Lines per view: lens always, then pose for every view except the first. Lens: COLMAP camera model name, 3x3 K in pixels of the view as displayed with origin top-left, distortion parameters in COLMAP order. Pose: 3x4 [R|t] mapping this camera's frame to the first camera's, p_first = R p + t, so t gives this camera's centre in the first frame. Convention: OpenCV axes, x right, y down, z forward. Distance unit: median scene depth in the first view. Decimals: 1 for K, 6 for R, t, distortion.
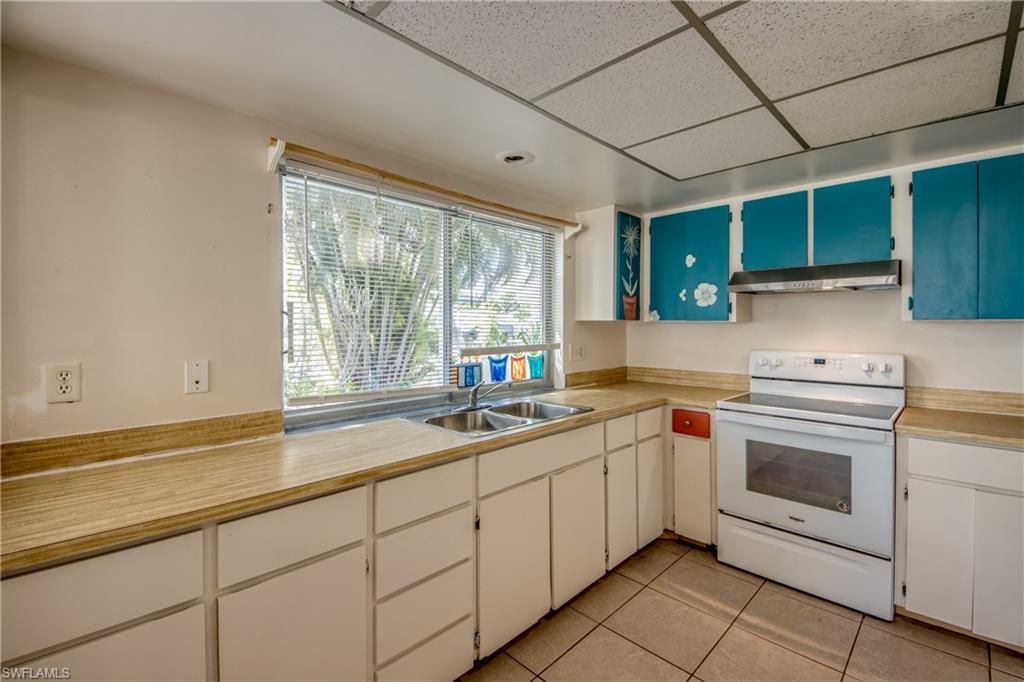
lens RADIAL K [[442.6, 0, 510.7], [0, 442.6, 325.8], [0, 0, 1]] dist [0.007199, -0.005746]
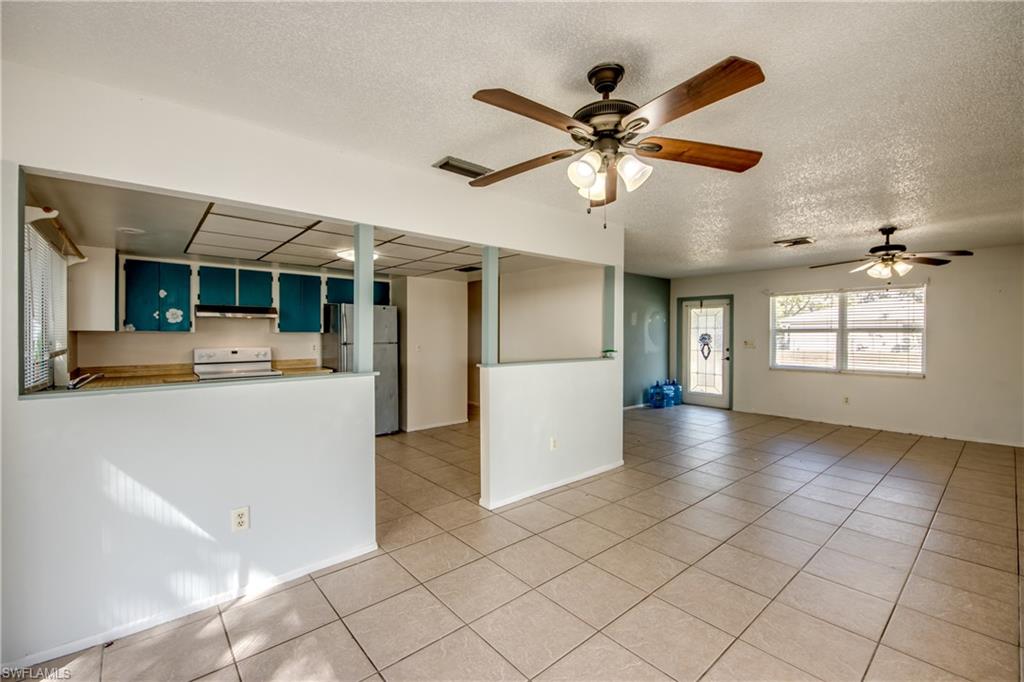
lens RADIAL K [[416.1, 0, 513.9], [0, 416.1, 338.9], [0, 0, 1]] dist [0.016946, -0.013180]
pose [[0.055115, -0.012411, 0.998403, -1.111984], [-0.002179, 0.999919, 0.012550, -0.007048], [-0.998478, -0.002867, 0.055083, -0.360686]]
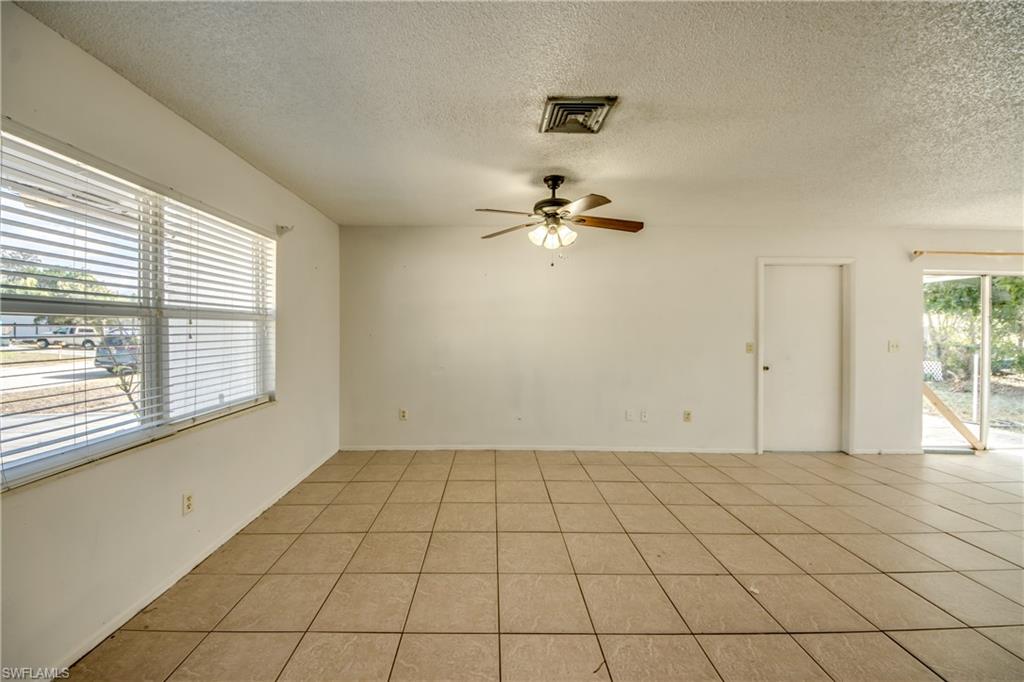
lens RADIAL K [[395.9, 0, 495.7], [0, 395.9, 330.6], [0, 0, 1]] dist [0.012432, -0.003301]
pose [[-0.694677, -0.000439, -0.719321, 1.449516], [-0.005275, 0.999976, 0.004485, 0.002663], [0.719302, 0.006910, -0.694663, -1.068487]]
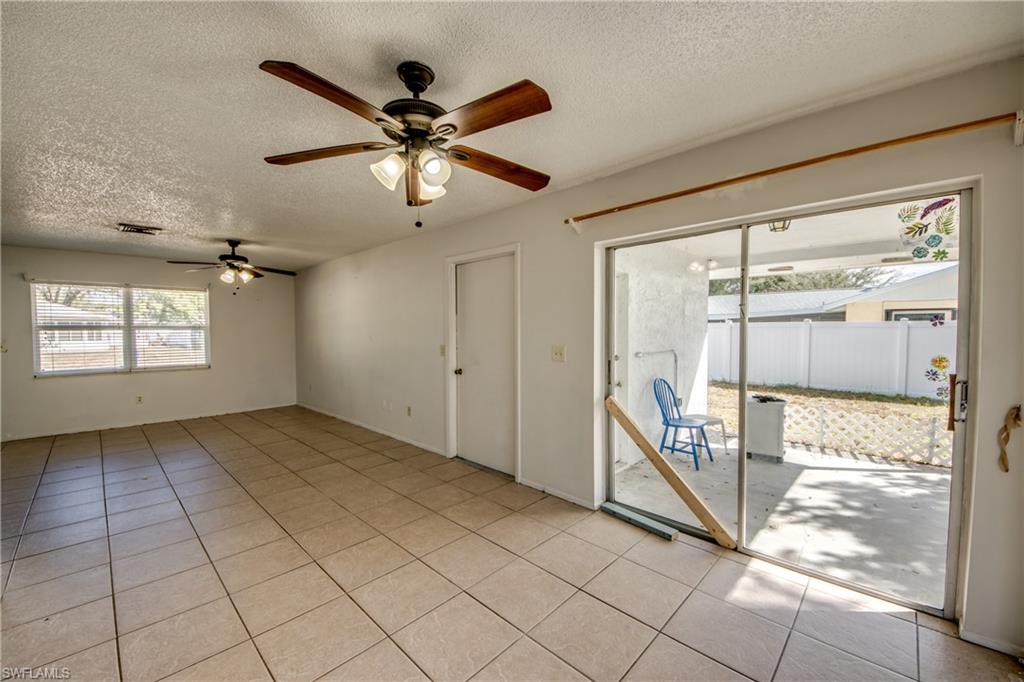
lens RADIAL K [[416.1, 0, 498.3], [0, 416.1, 342.5], [0, 0, 1]] dist [0.016946, -0.013180]
pose [[-0.999952, 0.006209, -0.007596, -0.602458], [0.005974, 0.999515, 0.030555, -0.005393], [0.007782, 0.030509, -0.999504, 0.185138]]
